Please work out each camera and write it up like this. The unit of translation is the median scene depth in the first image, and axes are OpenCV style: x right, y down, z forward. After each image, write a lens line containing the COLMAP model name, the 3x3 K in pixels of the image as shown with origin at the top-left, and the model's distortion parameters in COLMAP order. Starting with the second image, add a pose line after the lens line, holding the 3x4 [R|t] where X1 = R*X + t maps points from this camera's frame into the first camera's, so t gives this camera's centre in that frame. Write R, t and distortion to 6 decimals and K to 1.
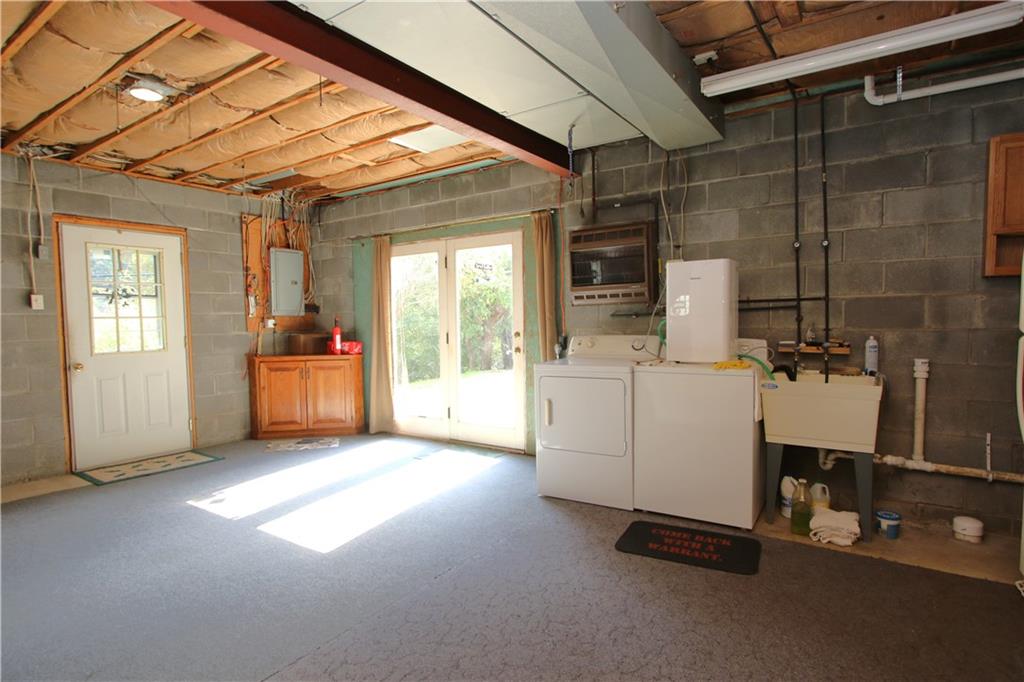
lens RADIAL K [[540.7, 0, 507.1], [0, 540.7, 340.0], [0, 0, 1]] dist [-0.001915, 0.000515]
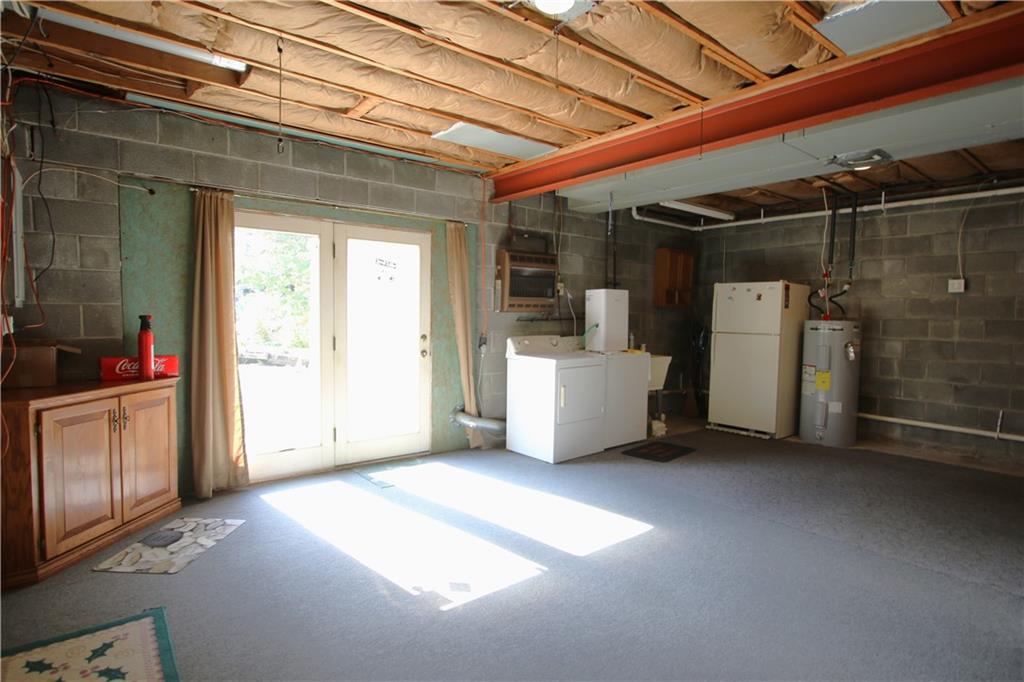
lens RADIAL K [[540.7, 0, 507.1], [0, 540.7, 340.0], [0, 0, 1]] dist [-0.001915, 0.000515]
pose [[0.289428, -0.026379, 0.956836, -0.953267], [0.020289, 0.999565, 0.021420, -0.024656], [-0.956985, 0.013214, 0.289837, 0.601443]]
